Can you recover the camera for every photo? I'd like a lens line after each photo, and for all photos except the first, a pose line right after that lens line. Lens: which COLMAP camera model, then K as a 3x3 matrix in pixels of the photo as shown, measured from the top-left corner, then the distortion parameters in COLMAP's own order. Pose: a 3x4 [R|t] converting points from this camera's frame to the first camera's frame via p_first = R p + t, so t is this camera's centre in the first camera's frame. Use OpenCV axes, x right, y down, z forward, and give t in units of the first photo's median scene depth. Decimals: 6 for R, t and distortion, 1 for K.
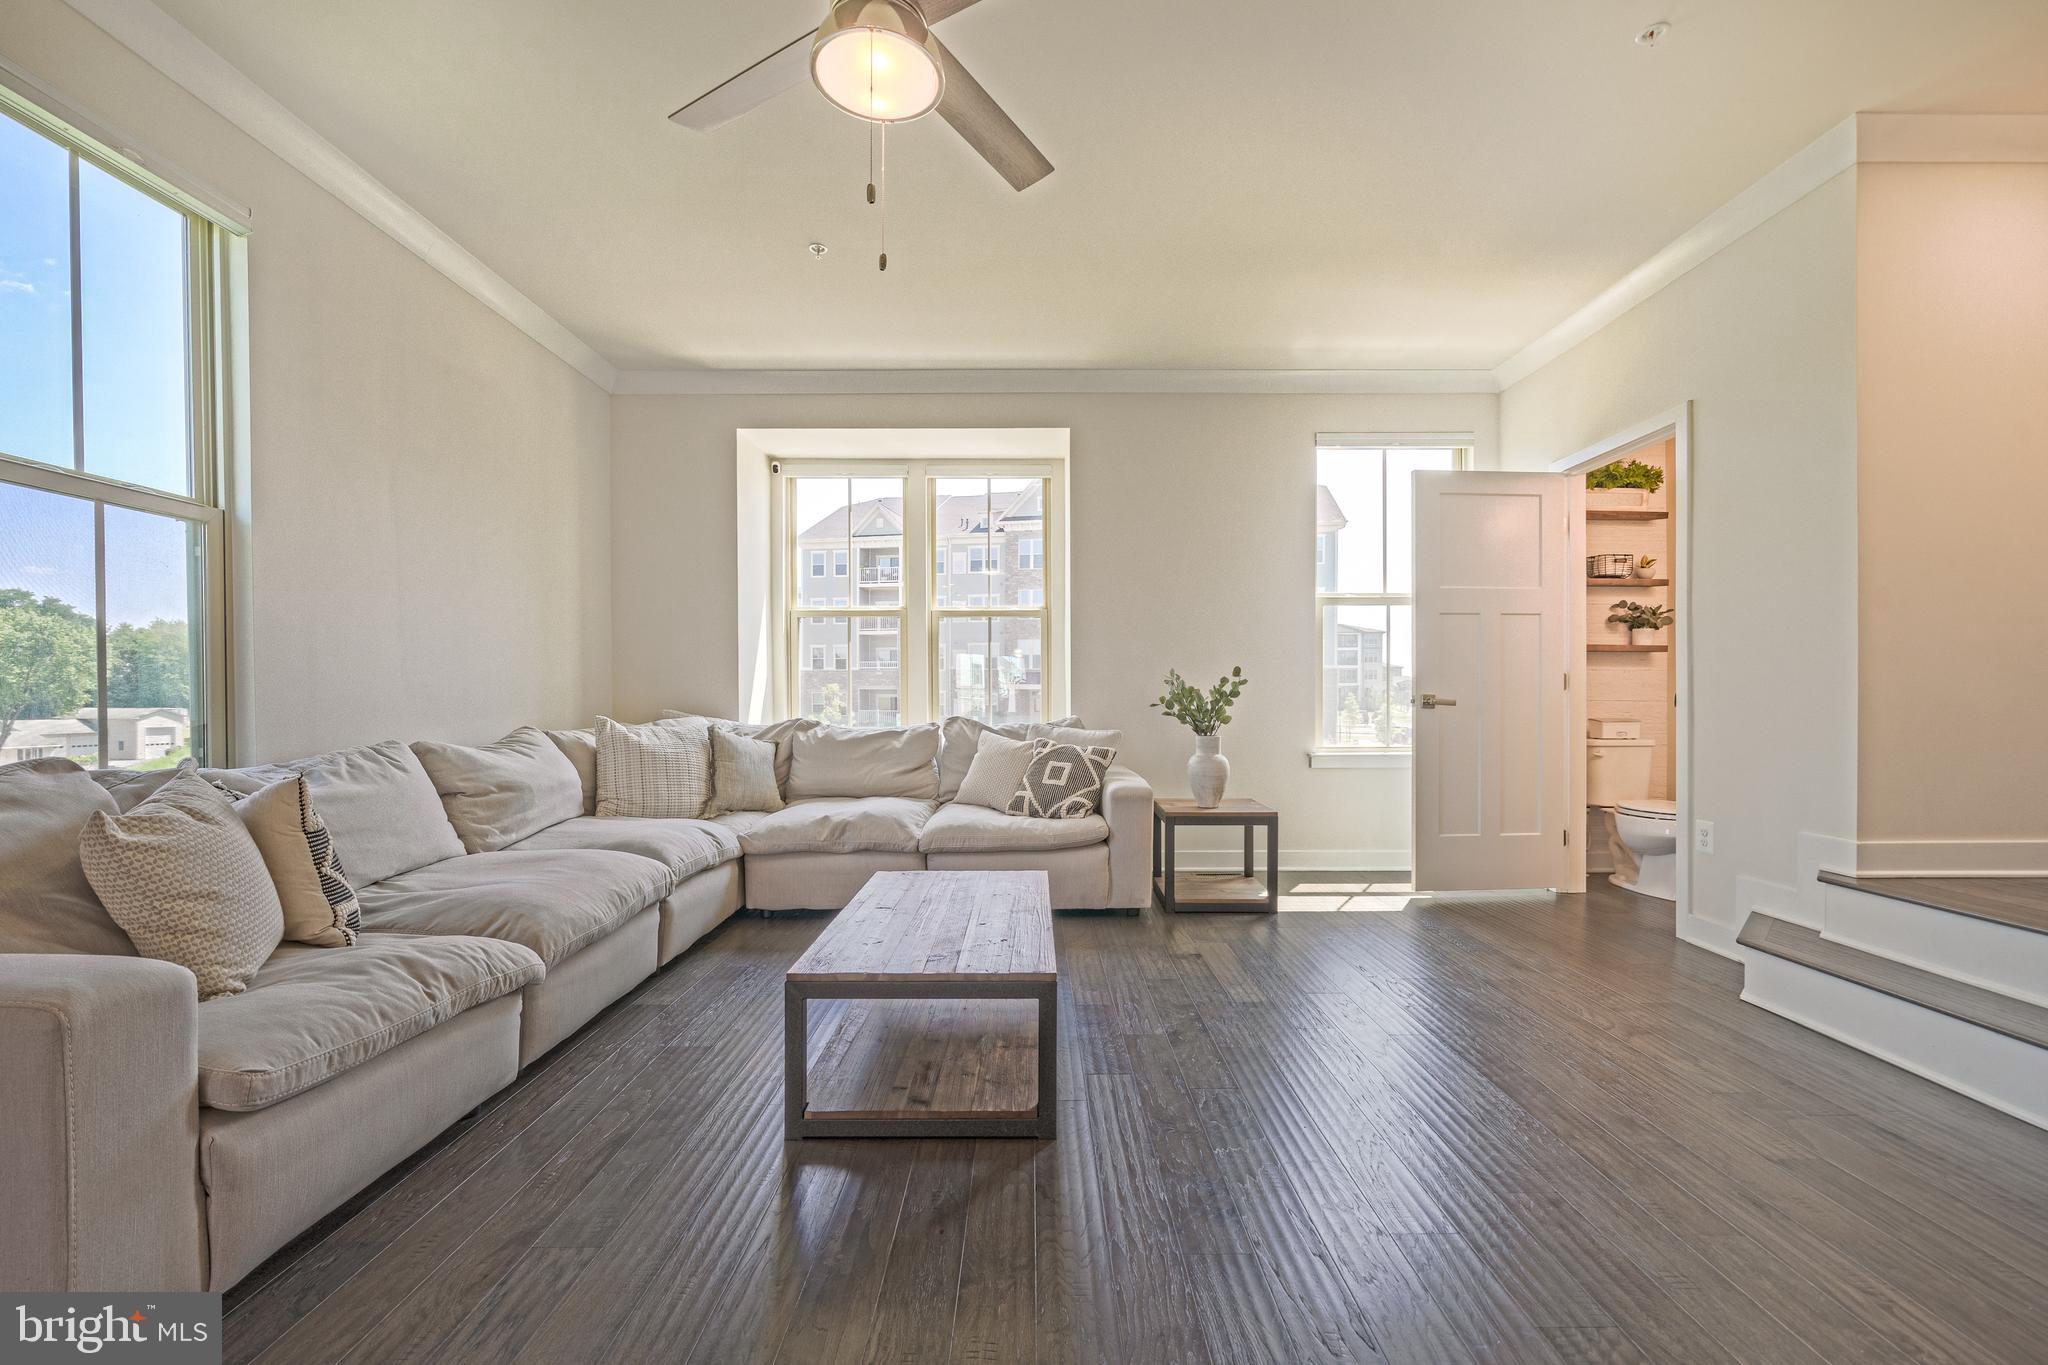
lens RADIAL K [[834.7, 0, 1015.5], [0, 834.7, 703.8], [0, 0, 1]] dist [0.007049, -0.000376]
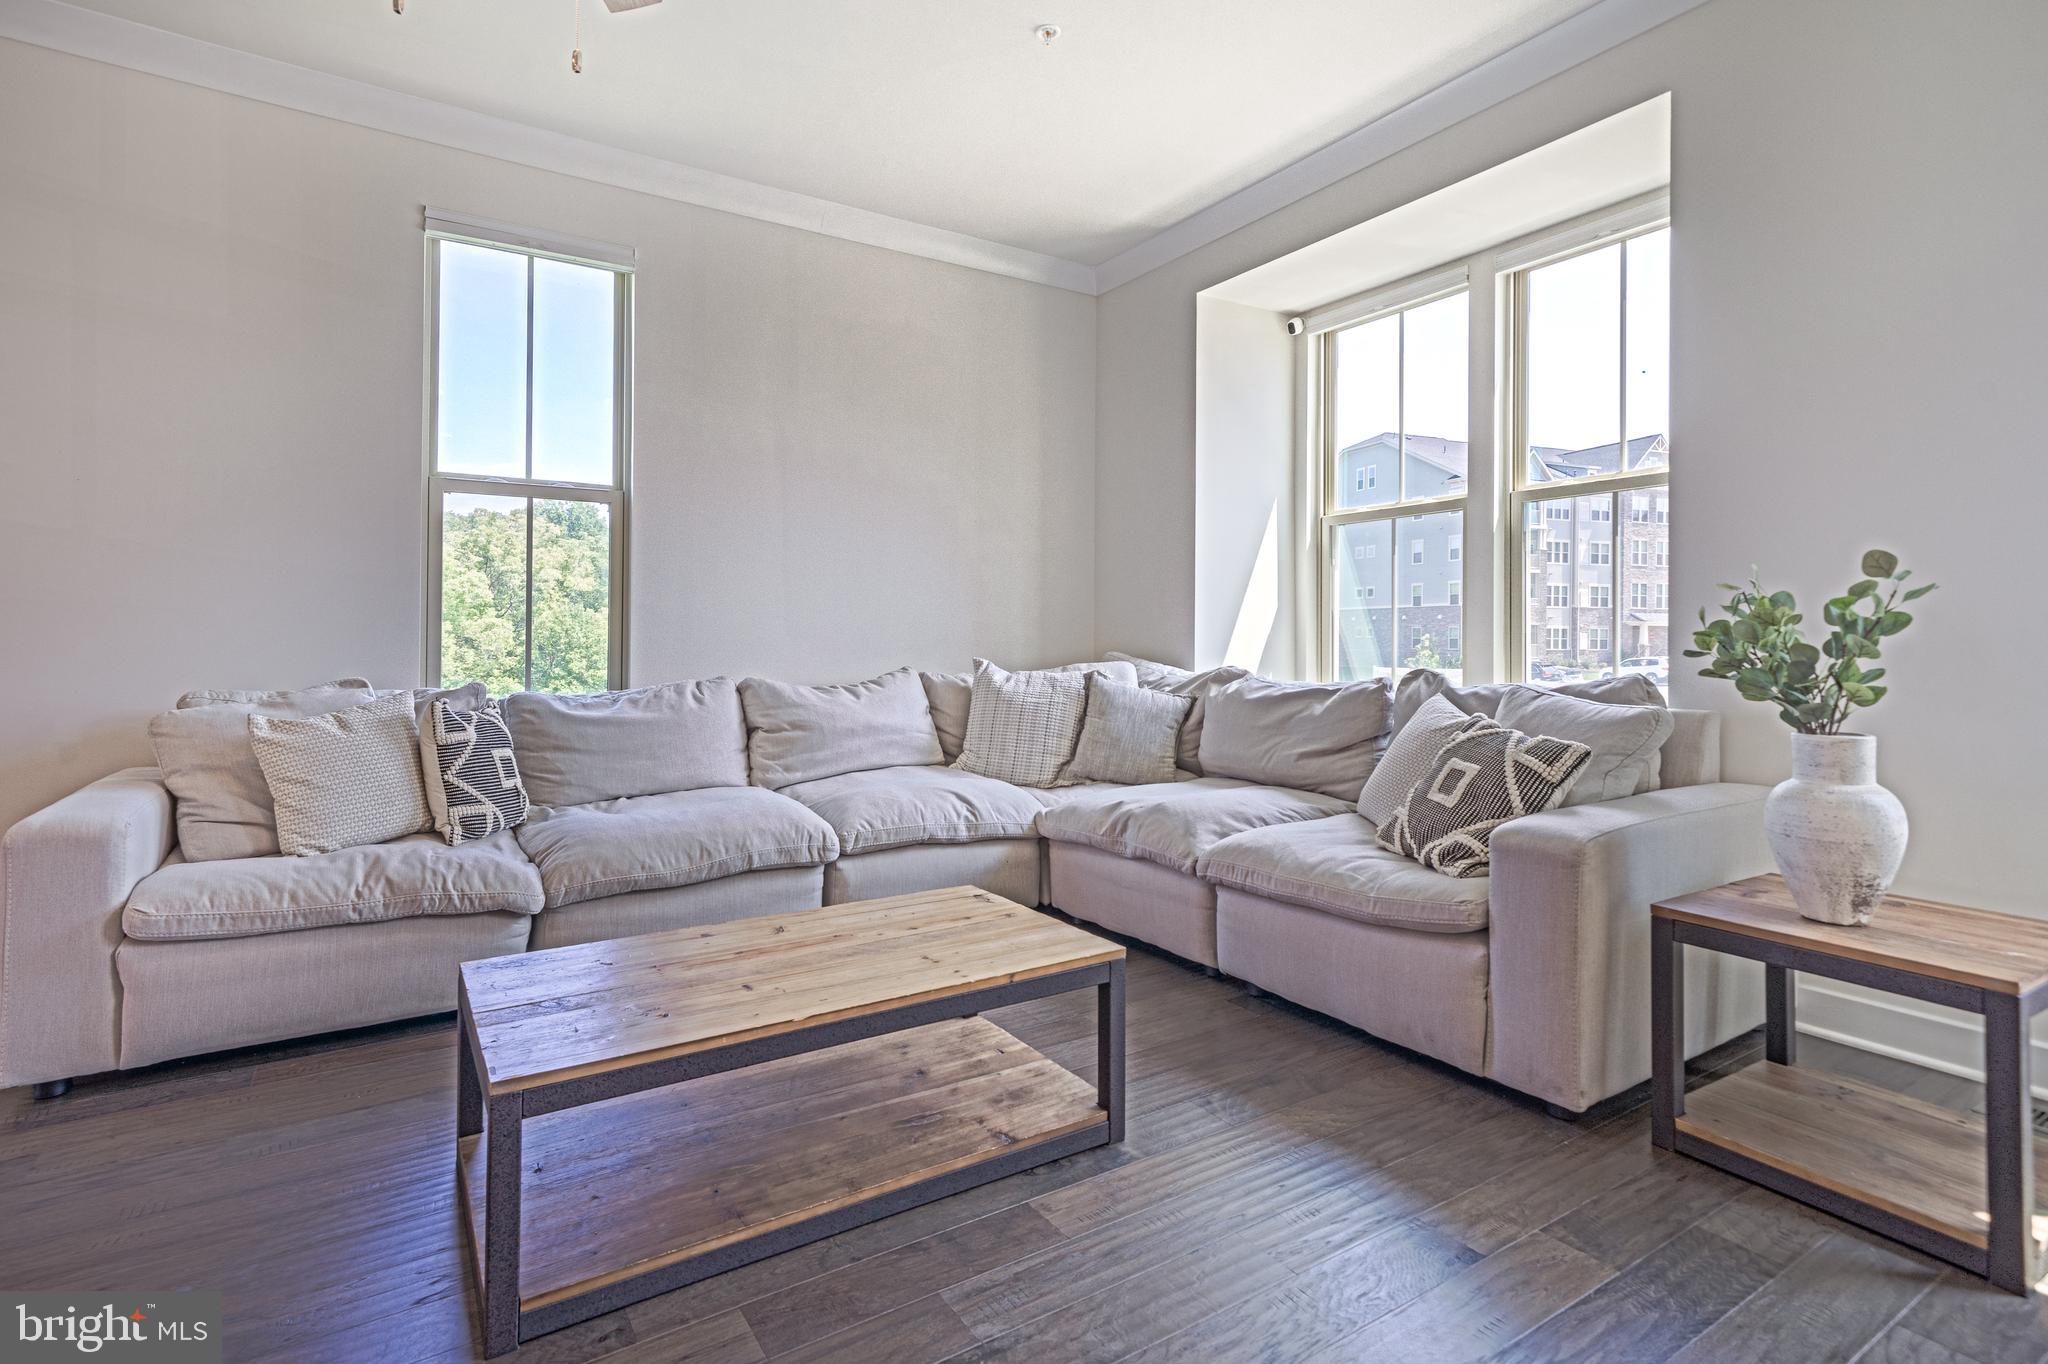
lens RADIAL K [[982.2, 0, 1019.9], [0, 982.2, 630.5], [0, 0, 1]] dist [0.015017, -0.000063]
pose [[0.547788, -0.007823, -0.836580, 0.415526], [-0.006249, 0.999890, -0.013442, -0.001230], [0.836594, 0.012591, 0.547679, 0.441749]]
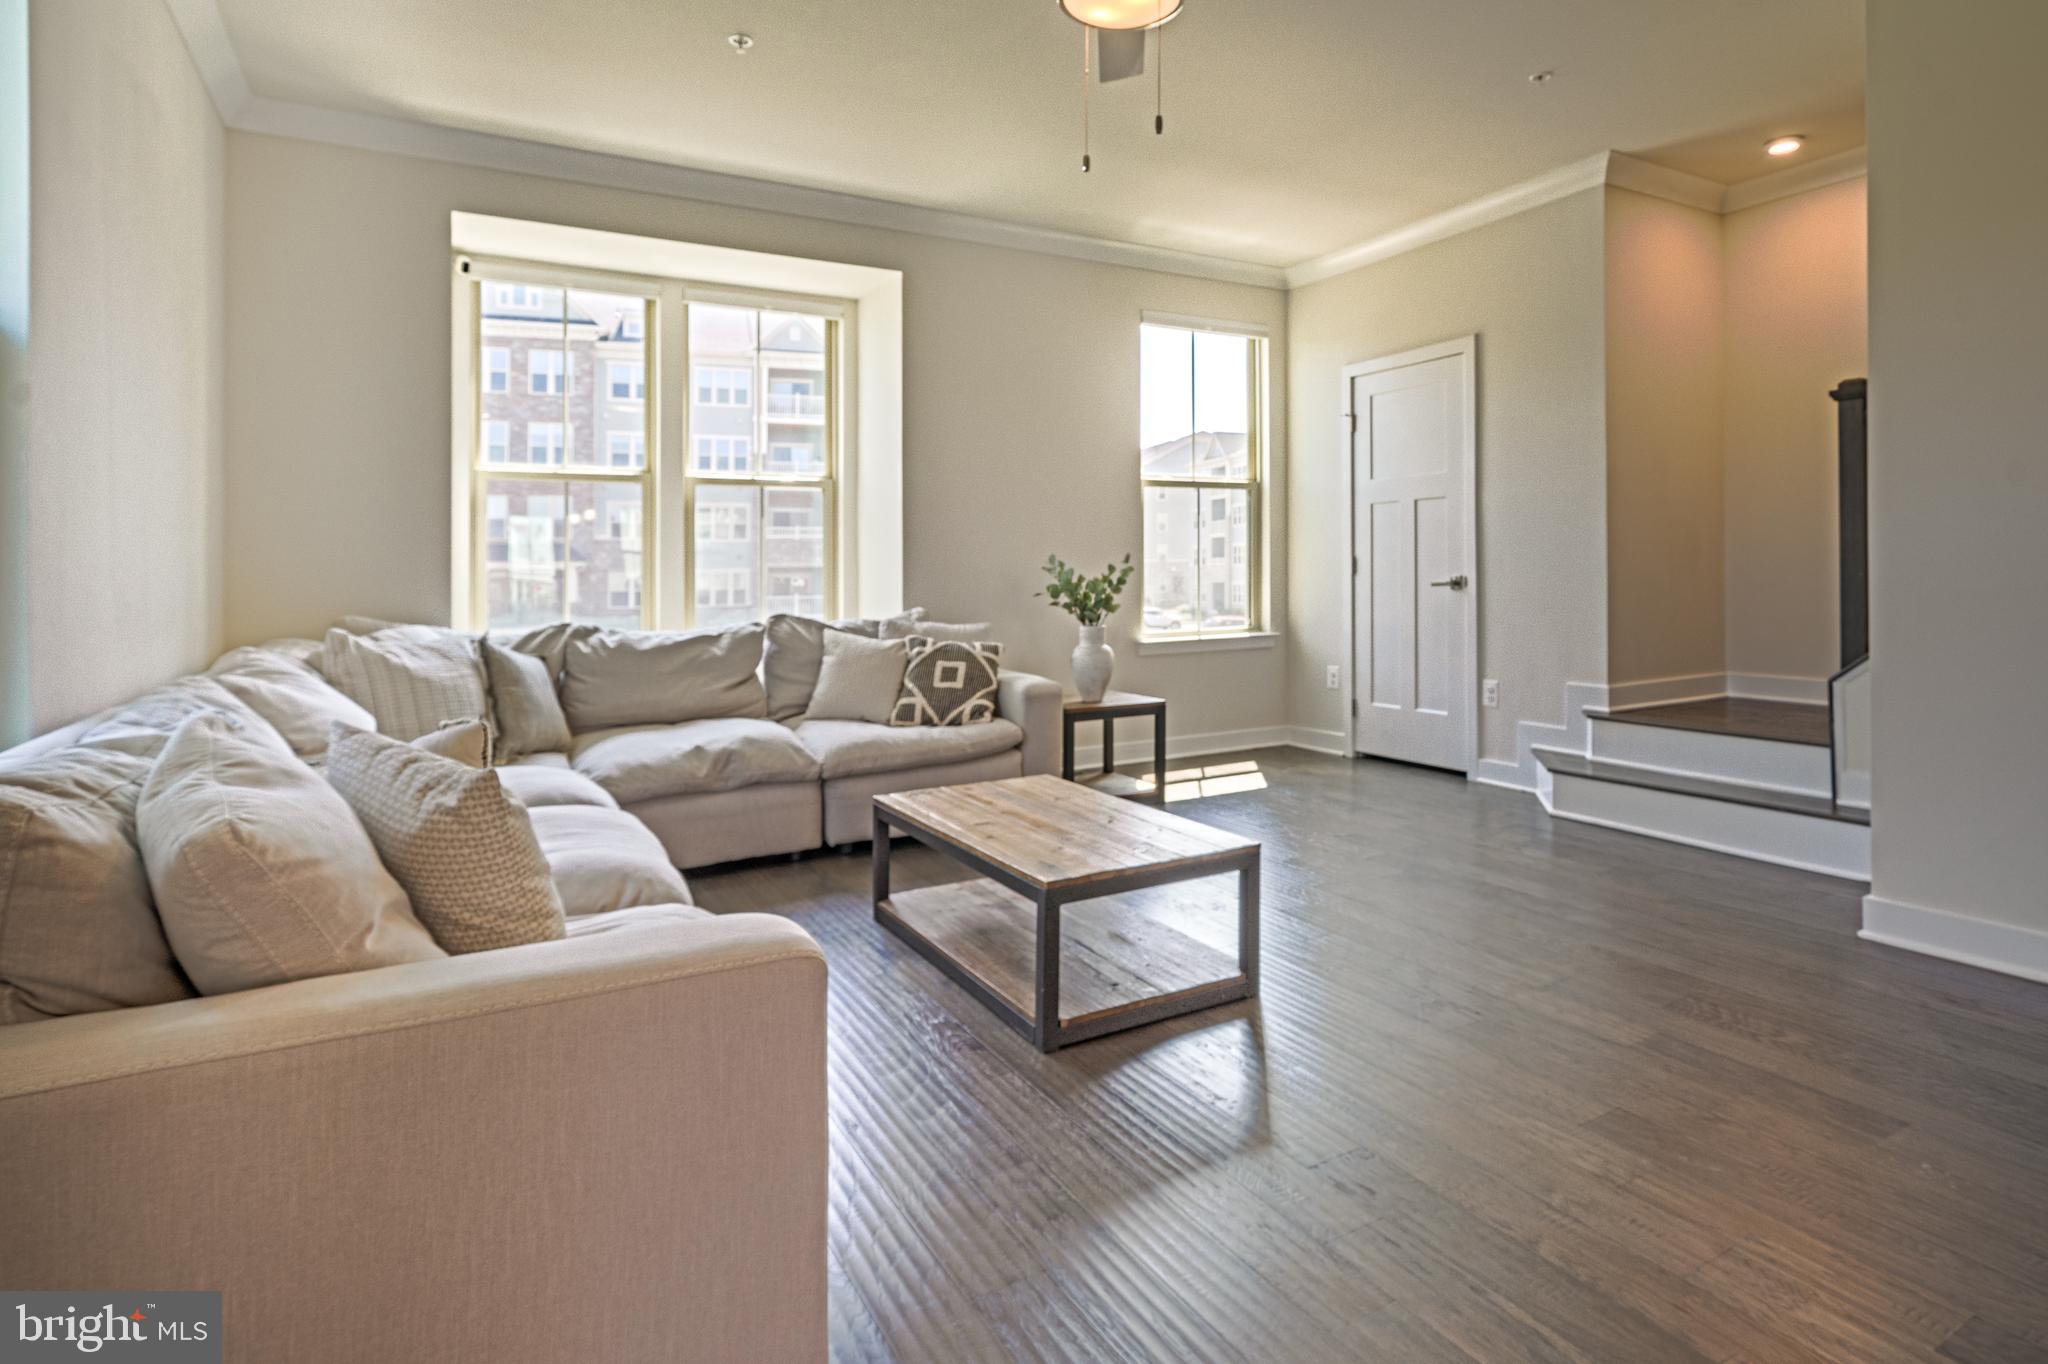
lens RADIAL K [[1107.6, 0, 1055.0], [0, 1107.6, 582.0], [0, 0, 1]] dist [0.012987, -0.003163]
pose [[0.866374, -0.016693, 0.499116, -0.436108], [0.017511, 0.999842, 0.003043, -0.016107], [-0.499088, 0.006104, 0.866530, -0.069511]]
